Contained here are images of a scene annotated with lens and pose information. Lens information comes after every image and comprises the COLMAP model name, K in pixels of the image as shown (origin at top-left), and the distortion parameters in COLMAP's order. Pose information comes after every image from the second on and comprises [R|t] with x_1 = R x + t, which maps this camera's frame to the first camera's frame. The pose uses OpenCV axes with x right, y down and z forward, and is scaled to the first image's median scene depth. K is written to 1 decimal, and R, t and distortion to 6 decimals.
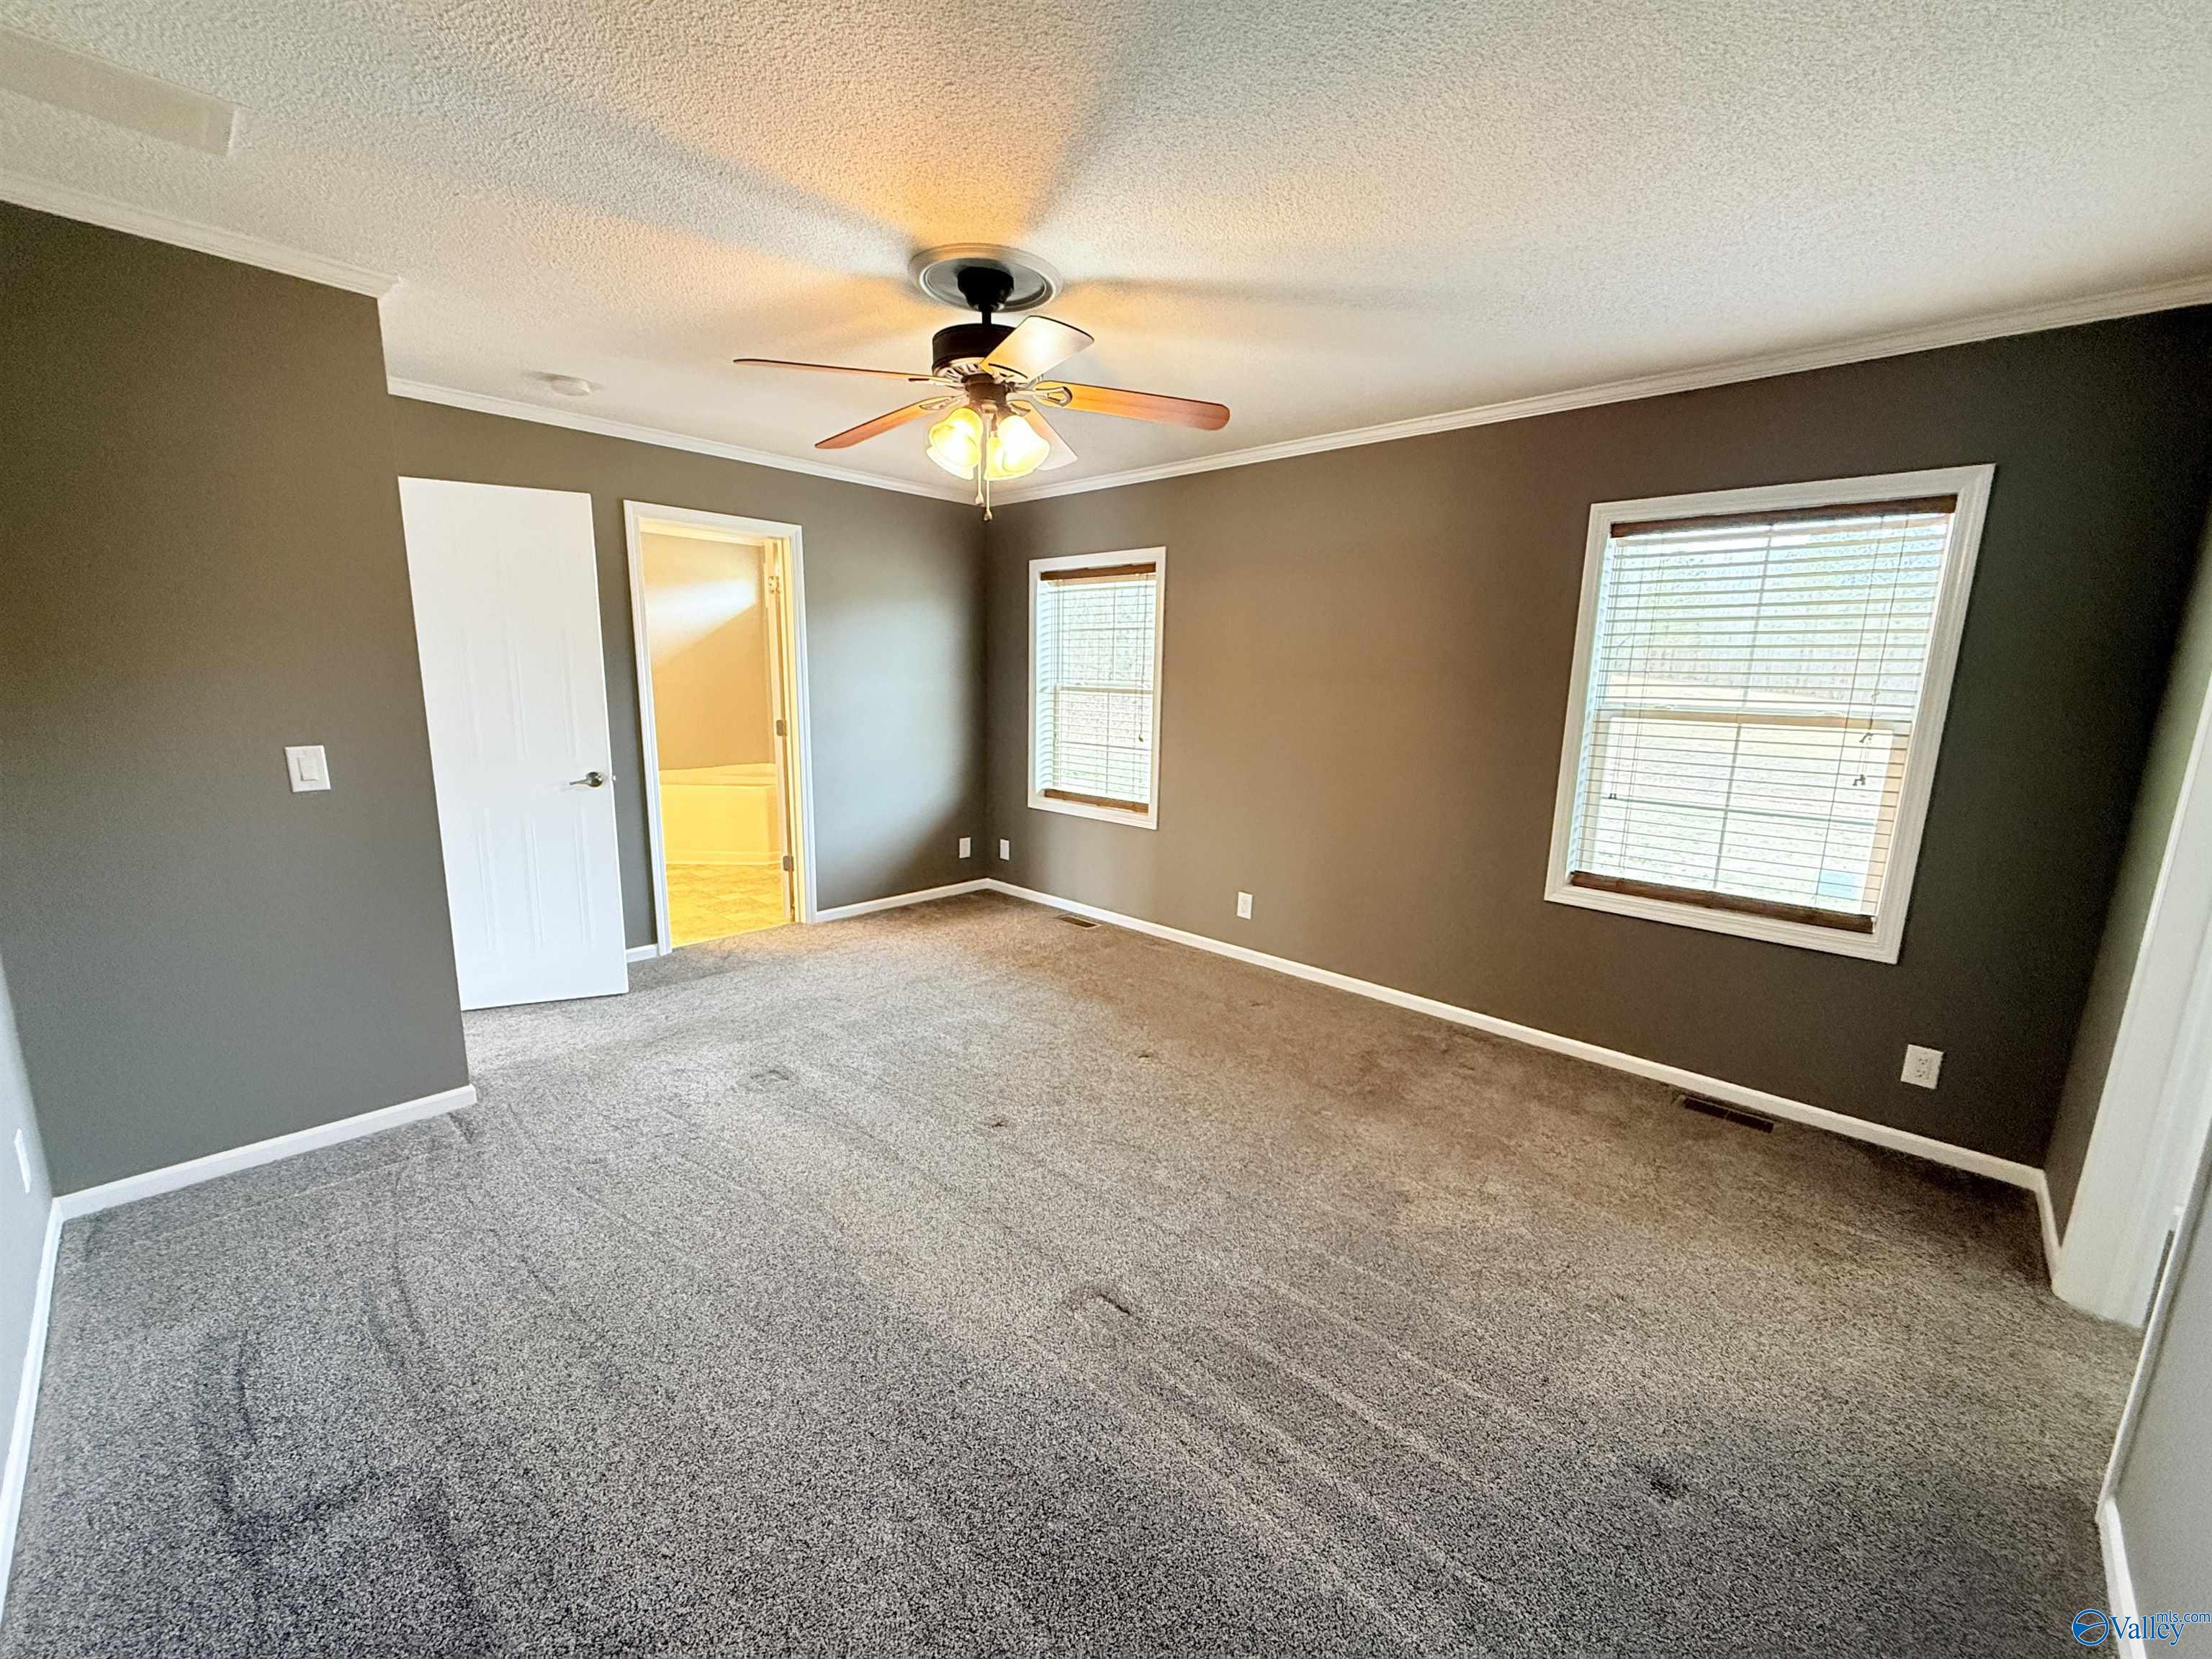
lens RADIAL K [[873.4, 0, 1100.0], [0, 873.4, 835.6], [0, 0, 1]] dist [0.000058, -0.000050]
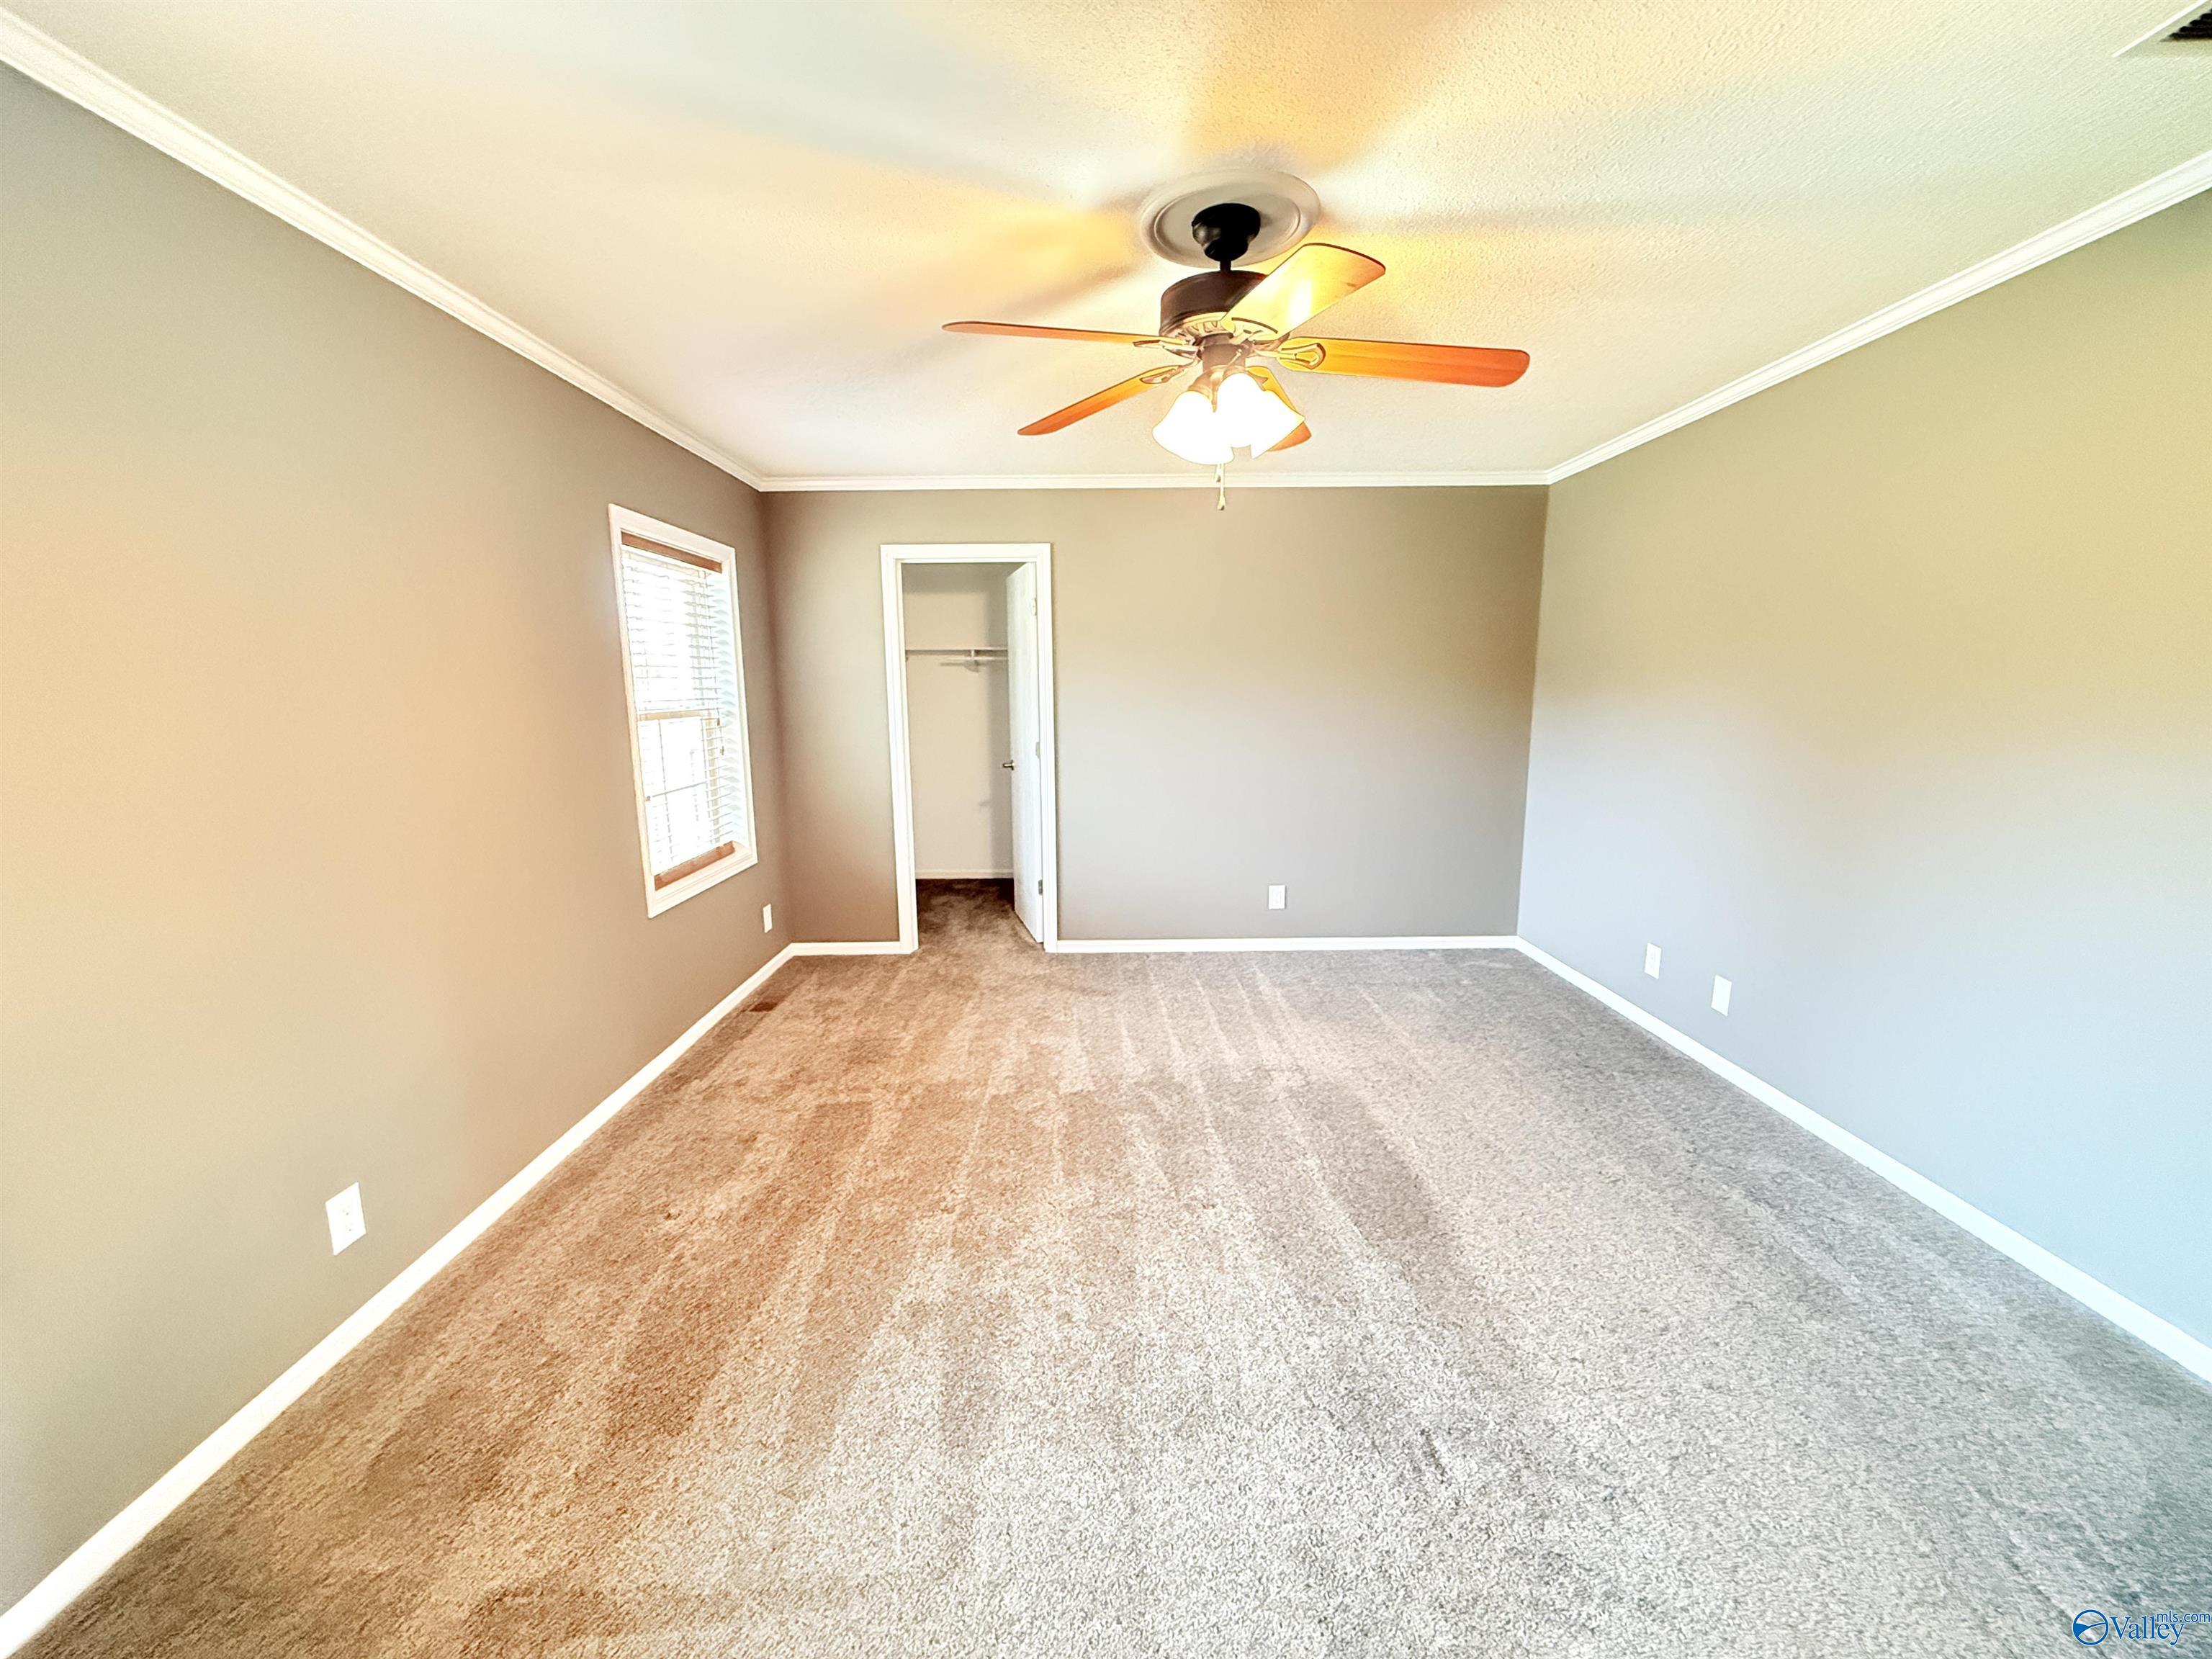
lens RADIAL K [[873.4, 0, 1104.3], [0, 873.4, 833.4], [0, 0, 1]] dist [0.000058, -0.000050]
pose [[-0.691985, -0.137230, 0.708749, -0.673774], [0.129355, 0.942307, 0.308747, -0.330119], [-0.710228, 0.305329, -0.634311, 1.663594]]
